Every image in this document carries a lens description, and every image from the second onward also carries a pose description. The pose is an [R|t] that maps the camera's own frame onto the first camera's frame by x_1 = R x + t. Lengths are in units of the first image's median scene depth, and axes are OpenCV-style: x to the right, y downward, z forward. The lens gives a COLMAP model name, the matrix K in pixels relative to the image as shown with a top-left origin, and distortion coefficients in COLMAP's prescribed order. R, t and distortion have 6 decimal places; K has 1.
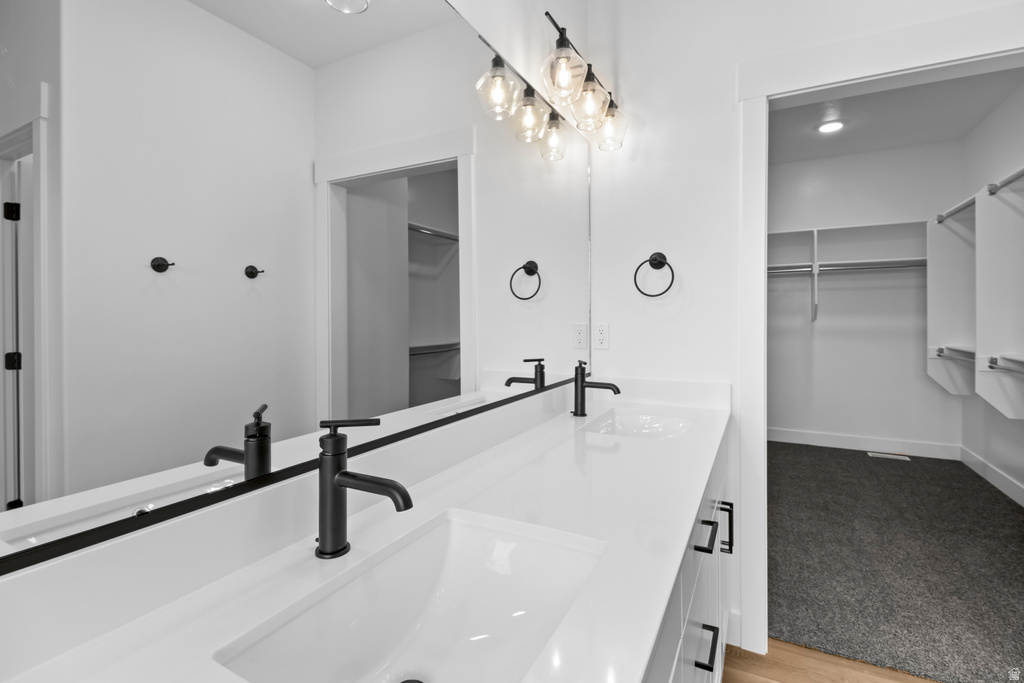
lens RADIAL K [[474.6, 0, 515.1], [0, 474.6, 316.3], [0, 0, 1]] dist [0.004636, -0.007212]
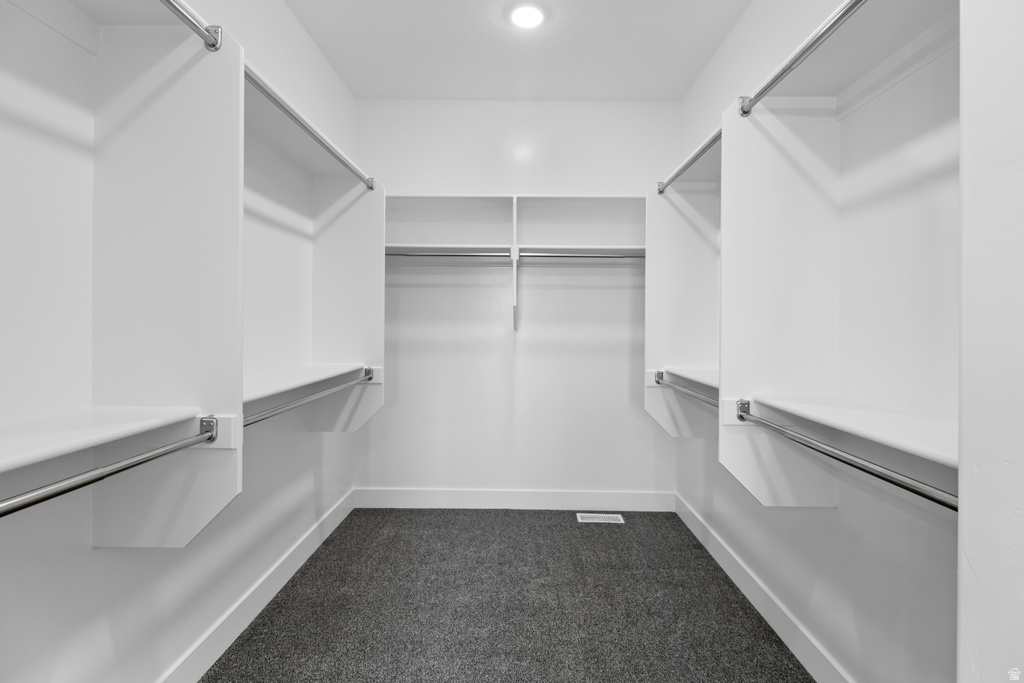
lens RADIAL K [[474.6, 0, 515.1], [0, 474.6, 316.3], [0, 0, 1]] dist [0.004636, -0.007212]
pose [[0.889919, 0.018441, 0.455745, 0.363180], [-0.012532, 0.999794, -0.015985, -0.001520], [-0.455946, 0.008514, 0.889967, 0.444953]]
